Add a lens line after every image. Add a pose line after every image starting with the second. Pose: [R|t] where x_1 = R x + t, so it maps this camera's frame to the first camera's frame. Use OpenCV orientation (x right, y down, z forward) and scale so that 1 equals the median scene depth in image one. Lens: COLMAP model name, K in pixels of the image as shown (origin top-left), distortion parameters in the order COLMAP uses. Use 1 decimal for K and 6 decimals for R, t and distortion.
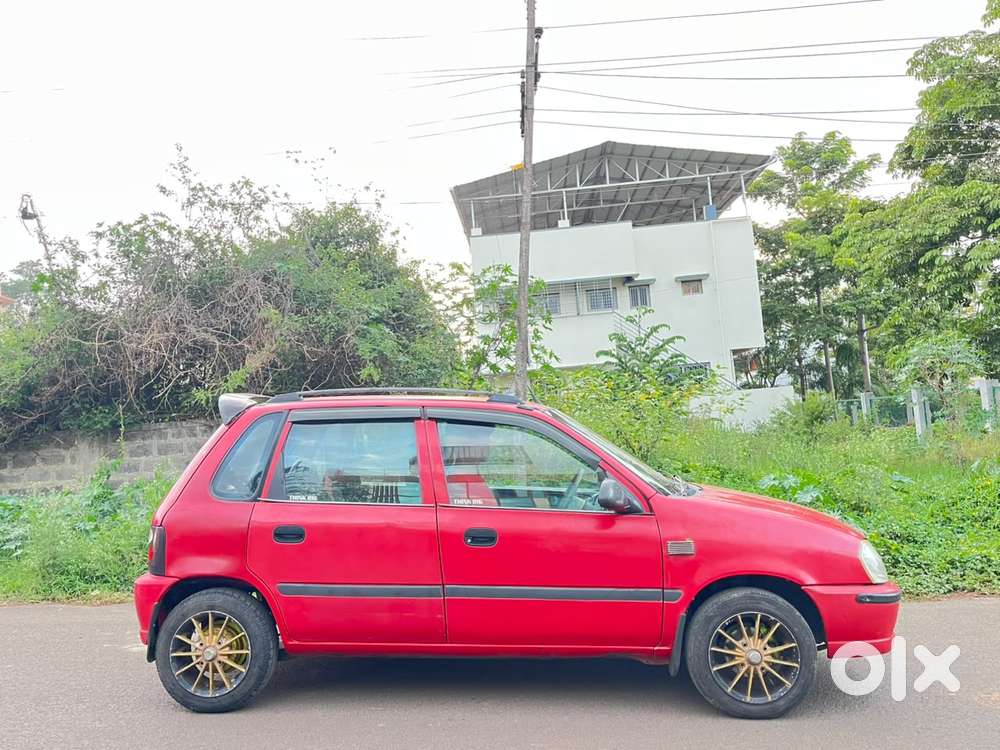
lens RADIAL K [[775.5, 0, 482.2], [0, 775.5, 367.0], [0, 0, 1]] dist [0.014575, 0.015349]
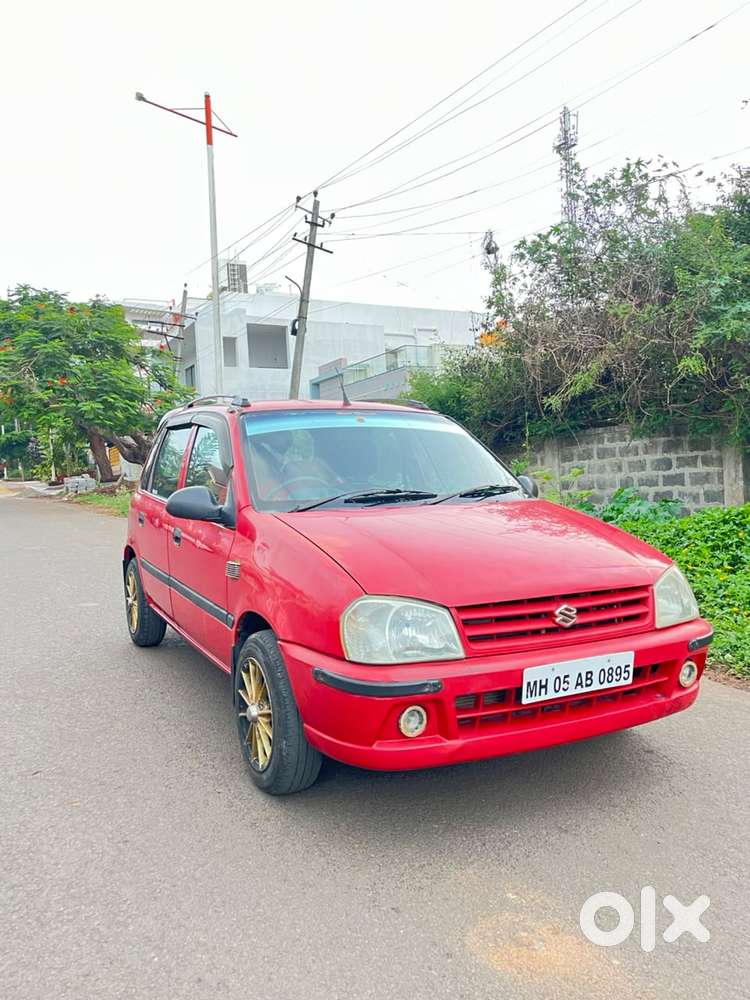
lens RADIAL K [[775.5, 0, 378.7], [0, 775.5, 488.9], [0, 0, 1]] dist [0.014575, 0.015349]
pose [[0.549055, 0.044206, -0.834616, 0.301748], [0.081457, 0.991016, 0.106077, 0.019748], [0.831807, -0.126227, 0.540521, 0.197799]]
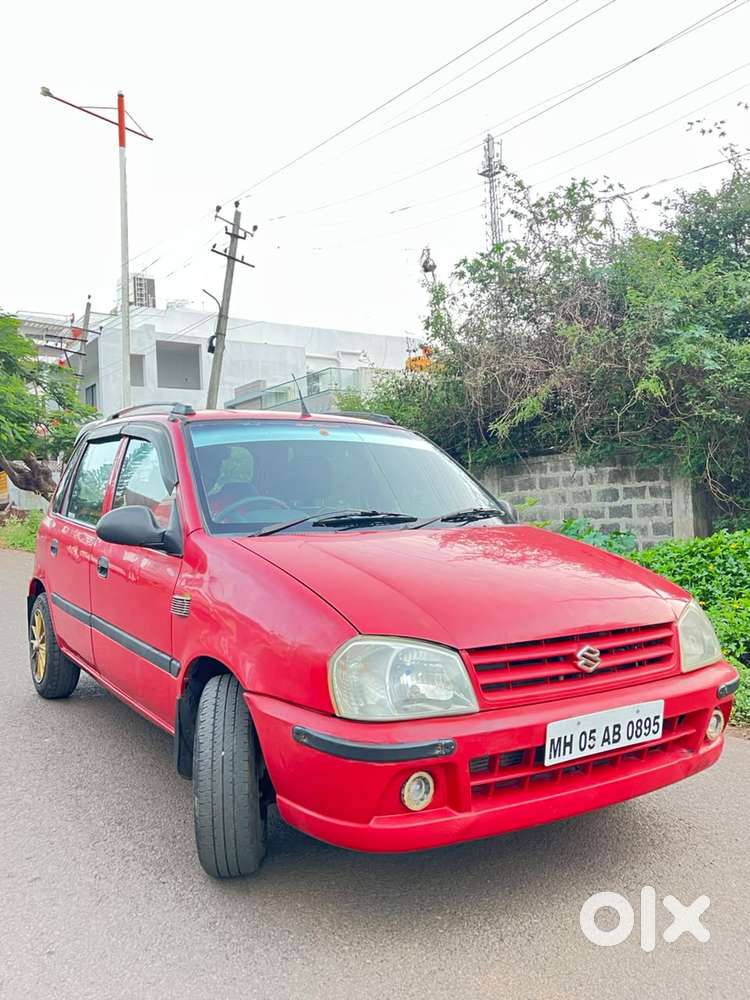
lens RADIAL K [[823.0, 0, 380.0], [0, 823.0, 486.0], [0, 0, 1]] dist [0.016743, -0.033527]
pose [[0.631819, 0.015417, -0.774962, 0.273297], [0.062394, 0.995546, 0.070674, 0.023940], [0.772600, -0.093007, 0.628043, 0.196546]]
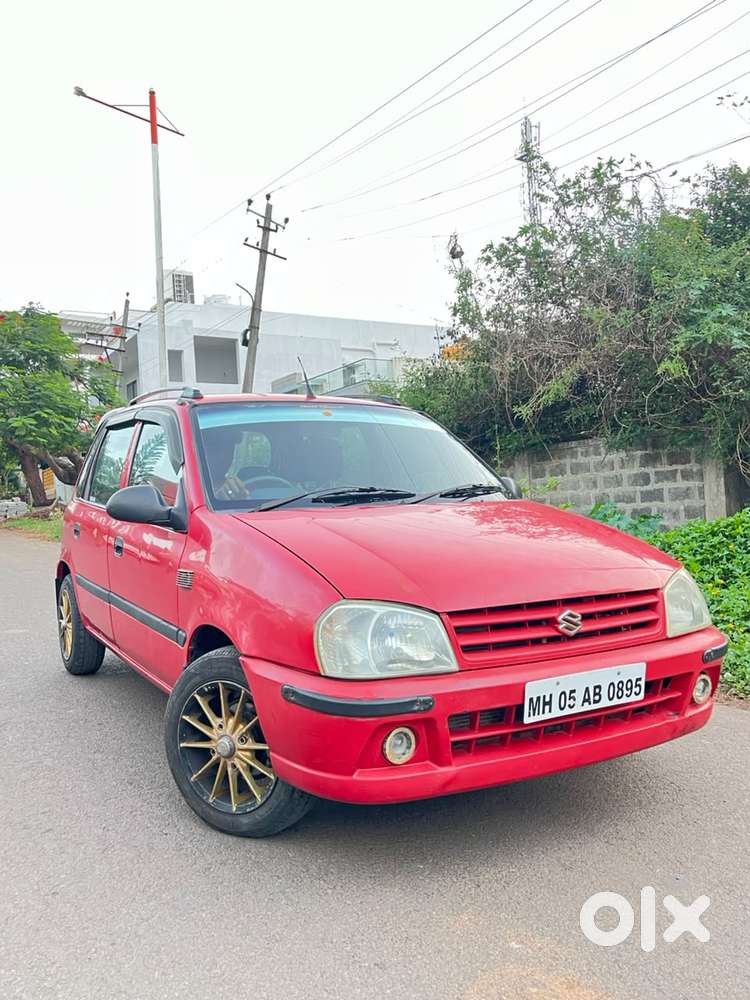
lens RADIAL K [[823.0, 0, 376.6], [0, 823.0, 493.3], [0, 0, 1]] dist [0.016743, -0.033527]
pose [[0.590909, 0.021510, -0.806451, 0.286384], [0.081330, 0.992963, 0.086077, 0.028735], [0.802628, -0.116453, 0.585002, 0.201375]]
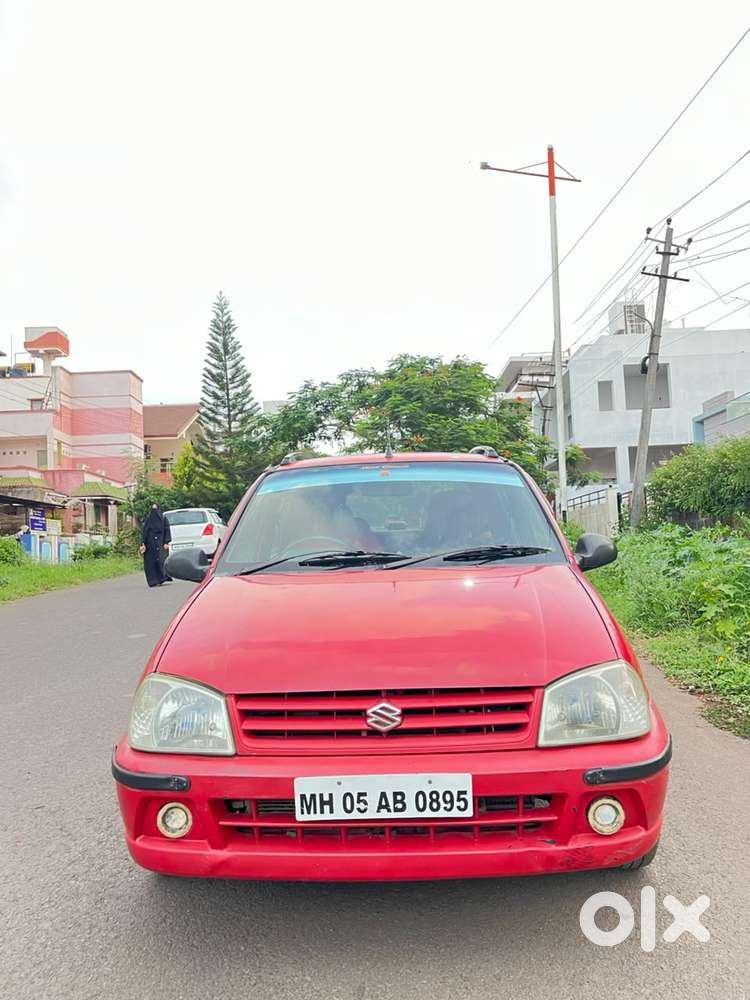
lens RADIAL K [[775.5, 0, 381.4], [0, 775.5, 498.0], [0, 0, 1]] dist [0.014575, 0.015349]
pose [[0.079724, -0.005467, -0.996802, 0.322876], [0.126953, 0.991898, 0.004714, 0.031706], [0.988700, -0.126923, 0.079772, 0.334808]]
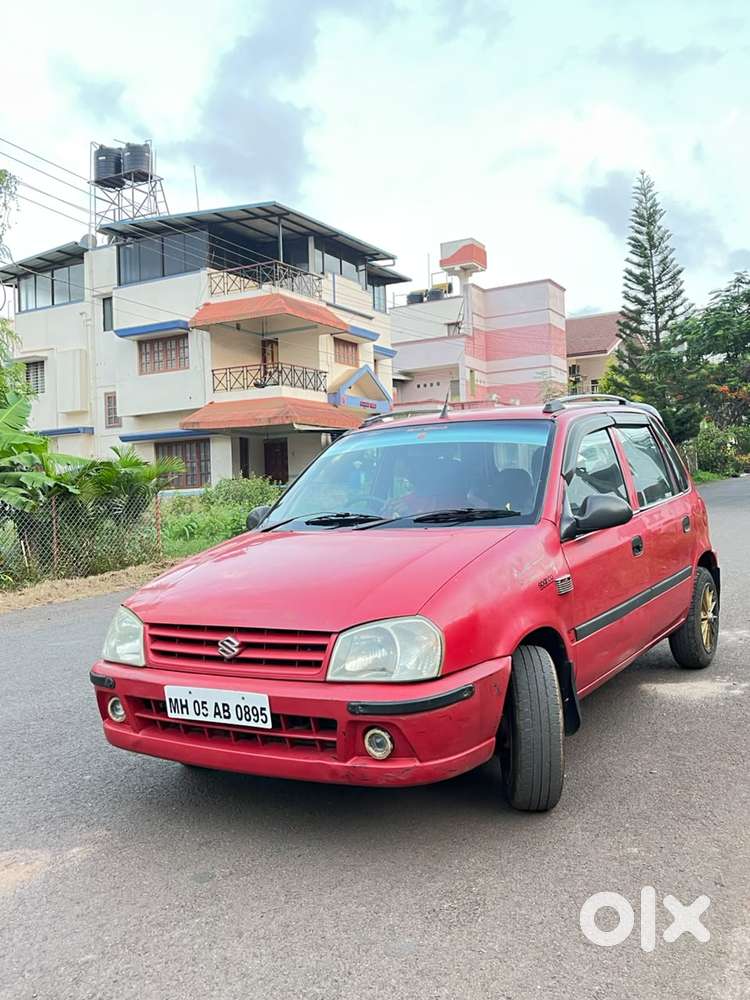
lens RADIAL K [[947.7, 0, 382.4], [0, 947.7, 462.8], [0, 0, 1]] dist [-0.015426, 0.000000]
pose [[-0.412184, 0.036972, -0.910350, 0.373239], [0.151166, 0.988103, -0.028315, 0.042242], [0.898473, -0.149284, -0.412869, 0.490716]]
